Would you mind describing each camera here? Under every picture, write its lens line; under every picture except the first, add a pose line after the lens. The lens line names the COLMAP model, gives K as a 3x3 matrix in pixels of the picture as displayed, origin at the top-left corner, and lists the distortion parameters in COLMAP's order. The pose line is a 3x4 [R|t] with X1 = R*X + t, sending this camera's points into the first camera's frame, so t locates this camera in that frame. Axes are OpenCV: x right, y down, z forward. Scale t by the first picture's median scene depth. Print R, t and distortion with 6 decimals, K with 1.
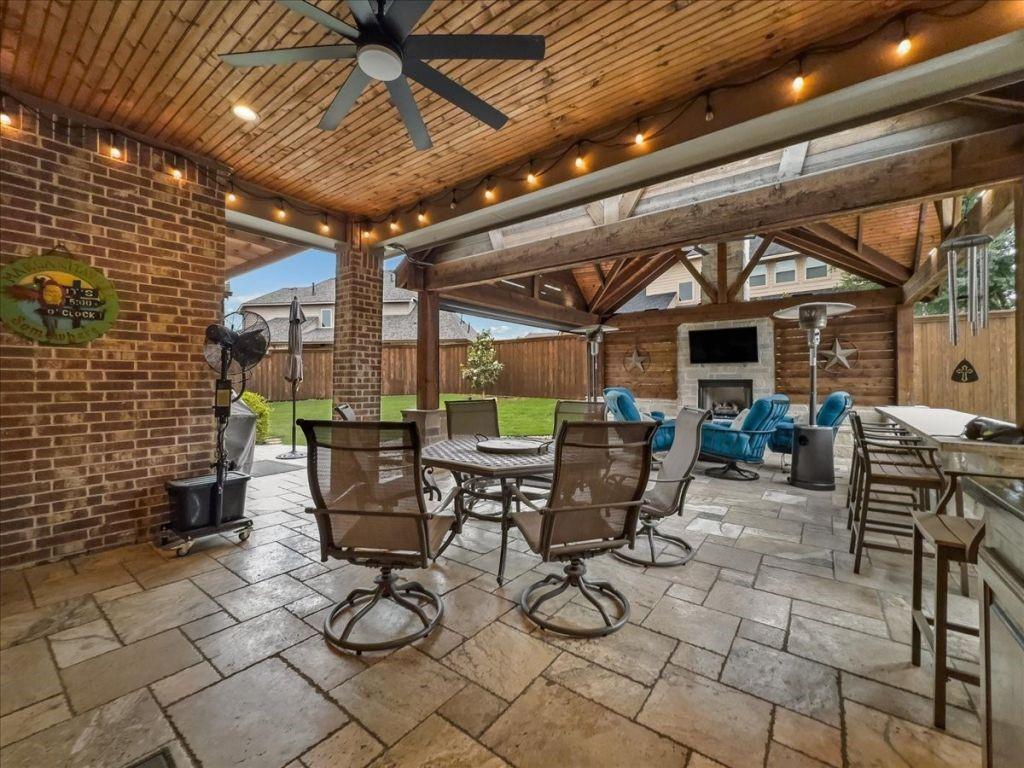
lens RADIAL K [[415.5, 0, 514.9], [0, 415.5, 381.9], [0, 0, 1]] dist [0.001094, 0.000537]
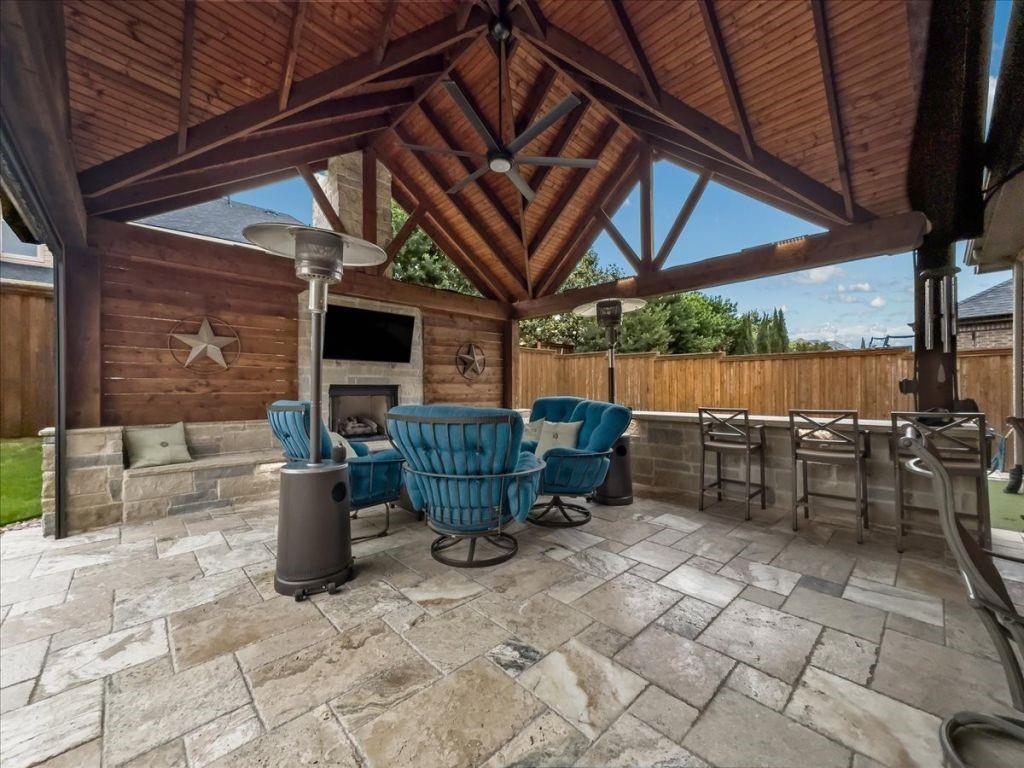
lens RADIAL K [[415.5, 0, 512.4], [0, 415.5, 386.2], [0, 0, 1]] dist [0.001094, 0.000537]
pose [[0.189607, 0.007809, 0.981829, -0.125753], [0.003189, 0.999958, -0.008569, 0.003450], [-0.981855, 0.004755, 0.189574, 0.614570]]
